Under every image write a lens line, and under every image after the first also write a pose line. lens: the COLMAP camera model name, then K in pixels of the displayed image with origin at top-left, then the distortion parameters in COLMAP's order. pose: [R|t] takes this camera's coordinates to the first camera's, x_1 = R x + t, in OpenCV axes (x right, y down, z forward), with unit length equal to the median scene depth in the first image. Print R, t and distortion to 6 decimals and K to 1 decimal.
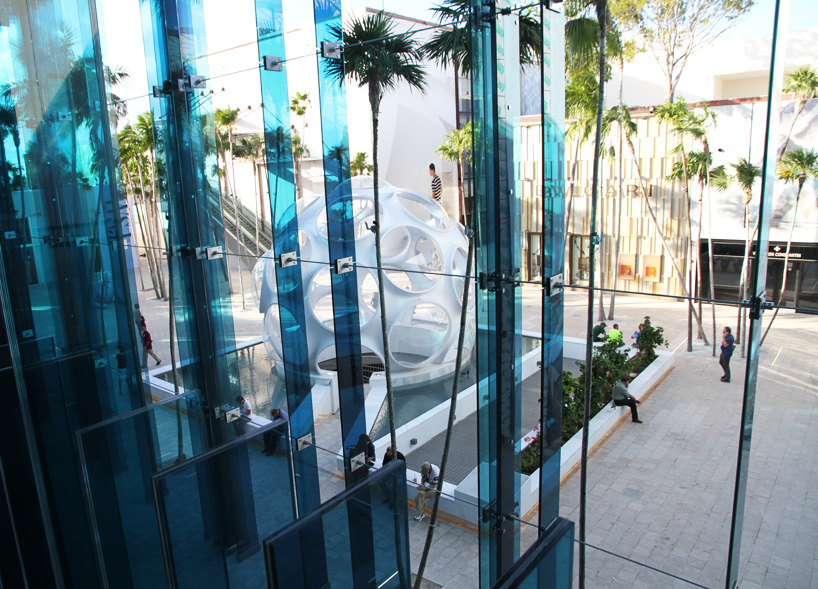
lens RADIAL K [[599.1, 0, 362.4], [0, 599.1, 298.6], [0, 0, 1]] dist [-0.067370, -0.005235]
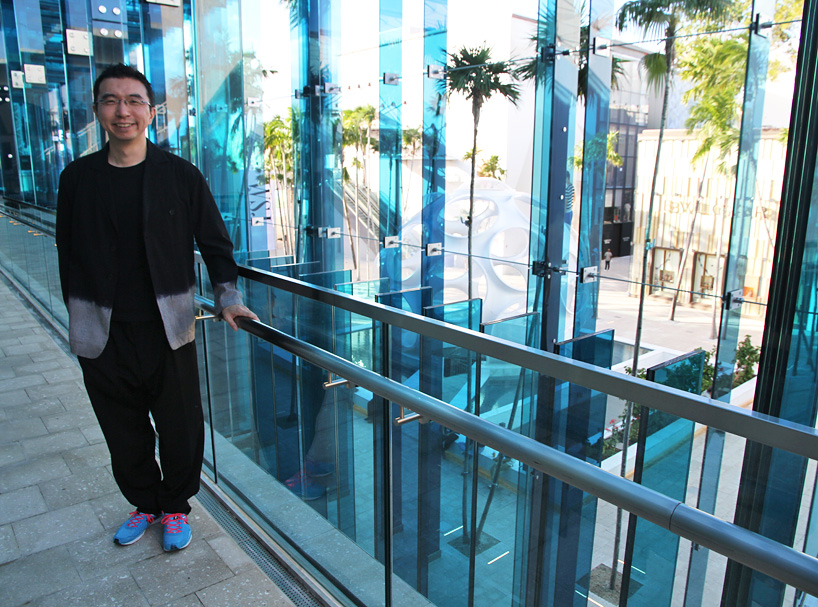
lens RADIAL K [[607.1, 0, 411.5], [0, 607.1, 303.2], [0, 0, 1]] dist [-0.048938, 0.001583]
pose [[0.986430, 0.095935, -0.133236, 0.080493], [-0.095133, 0.995387, 0.012386, 0.033296], [0.133810, 0.000457, 0.991007, -0.177342]]
